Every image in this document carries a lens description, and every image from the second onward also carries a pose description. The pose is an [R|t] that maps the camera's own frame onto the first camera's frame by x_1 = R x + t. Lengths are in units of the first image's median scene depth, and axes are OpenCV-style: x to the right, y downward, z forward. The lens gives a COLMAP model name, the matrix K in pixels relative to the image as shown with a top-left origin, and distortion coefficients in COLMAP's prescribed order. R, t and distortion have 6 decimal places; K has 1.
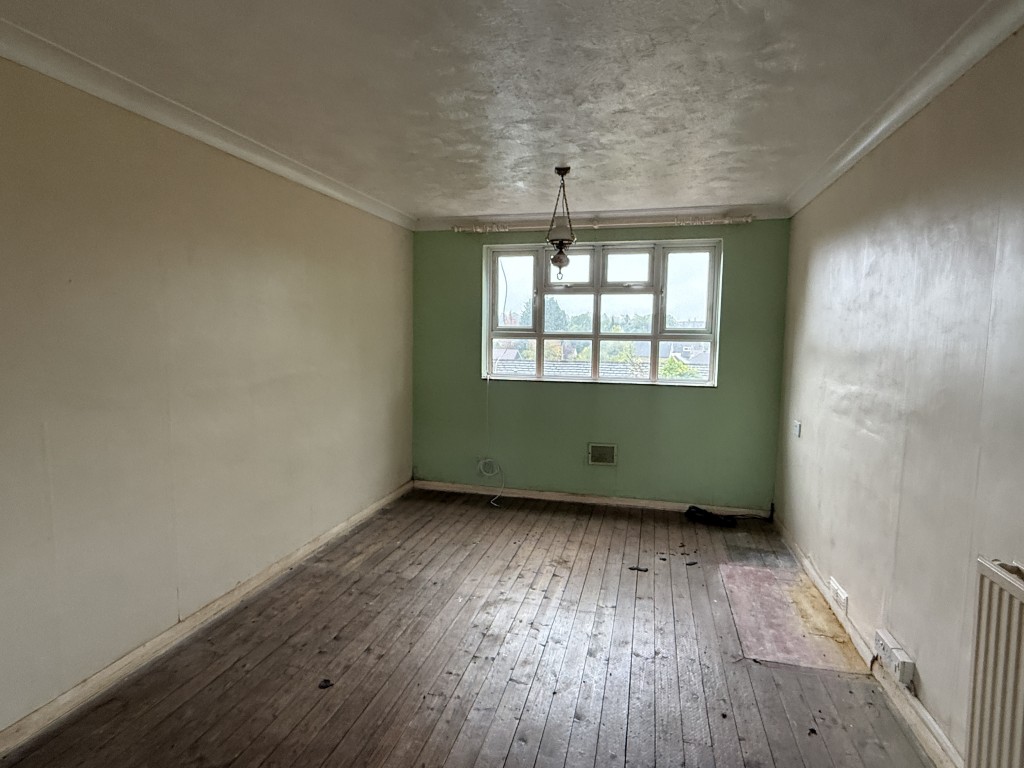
lens RADIAL K [[548.7, 0, 516.1], [0, 548.7, 381.6], [0, 0, 1]] dist [0.003935, -0.001313]
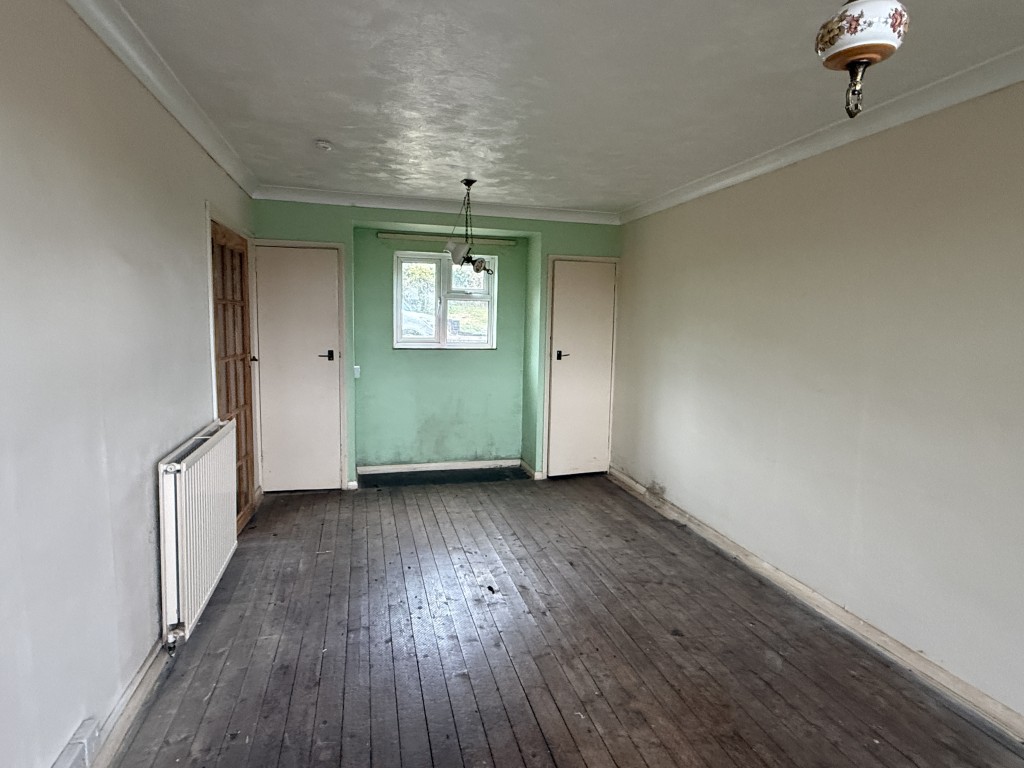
lens RADIAL K [[548.7, 0, 514.5], [0, 548.7, 381.1], [0, 0, 1]] dist [0.003935, -0.001313]
pose [[-0.872265, 0.026936, -0.488292, 0.368944], [-0.073226, 0.980031, 0.184871, -0.112659], [0.483521, 0.197012, -0.852874, 1.300864]]
